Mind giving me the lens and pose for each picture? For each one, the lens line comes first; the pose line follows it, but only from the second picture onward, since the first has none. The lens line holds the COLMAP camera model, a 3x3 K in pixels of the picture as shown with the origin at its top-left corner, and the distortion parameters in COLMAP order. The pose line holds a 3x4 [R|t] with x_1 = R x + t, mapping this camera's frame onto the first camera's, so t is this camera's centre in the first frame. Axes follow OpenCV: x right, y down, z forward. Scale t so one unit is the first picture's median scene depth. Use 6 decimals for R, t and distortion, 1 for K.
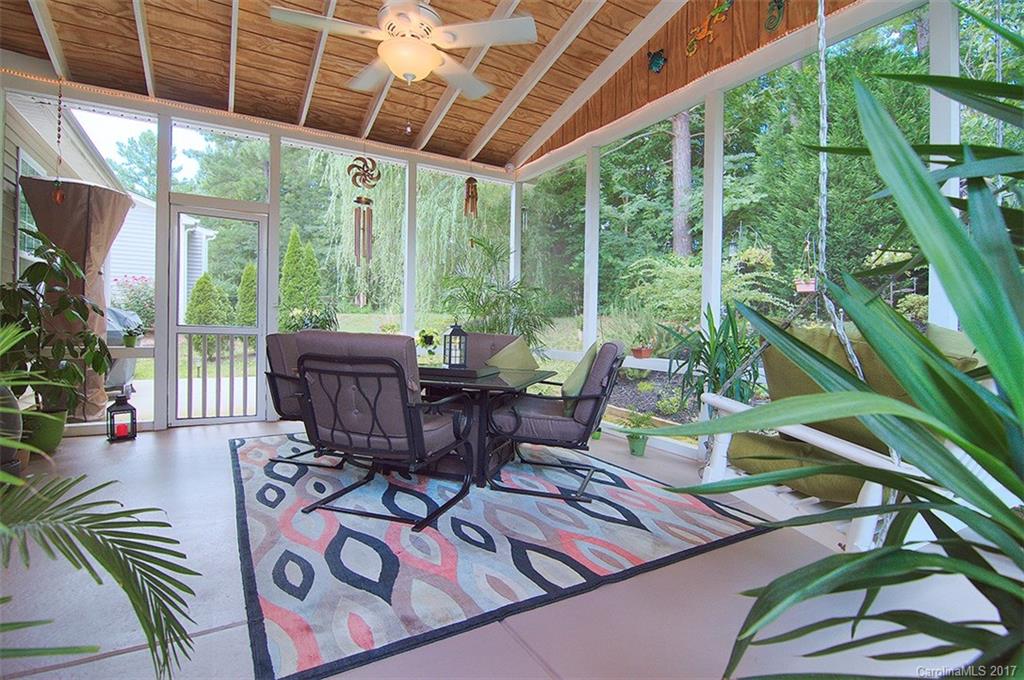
lens RADIAL K [[493.3, 0, 509.3], [0, 493.3, 328.2], [0, 0, 1]] dist [-0.001297, -0.000702]
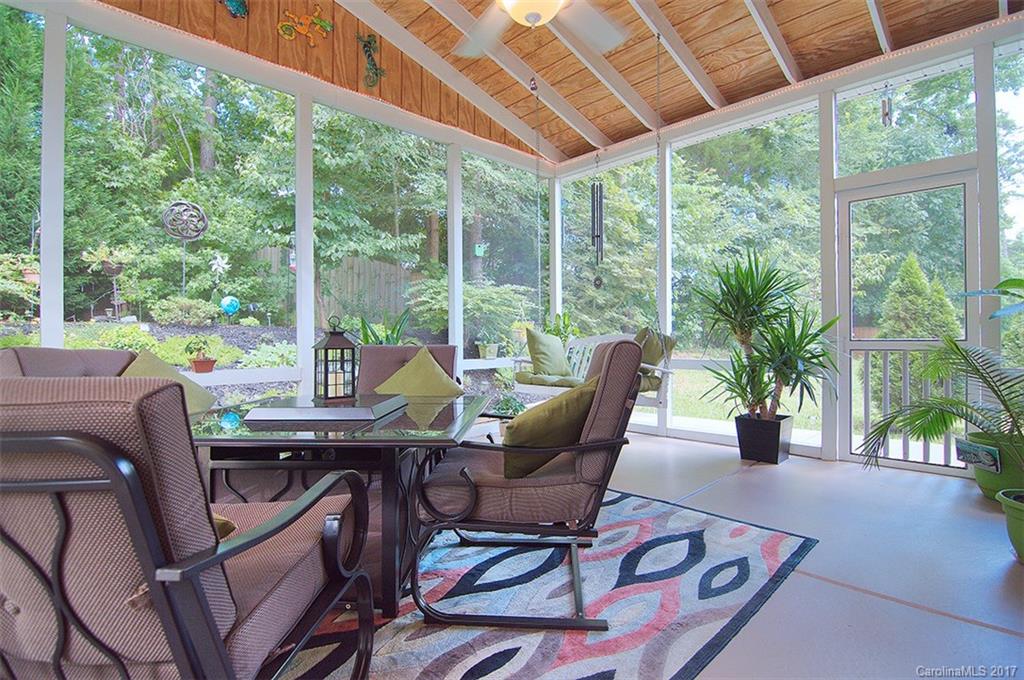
lens RADIAL K [[493.3, 0, 509.3], [0, 493.3, 328.2], [0, 0, 1]] dist [-0.001297, -0.000702]
pose [[-0.241731, -0.005247, 0.970329, -1.069138], [-0.004402, 0.999981, 0.004311, -0.019271], [-0.970333, -0.003230, -0.241749, 1.363280]]
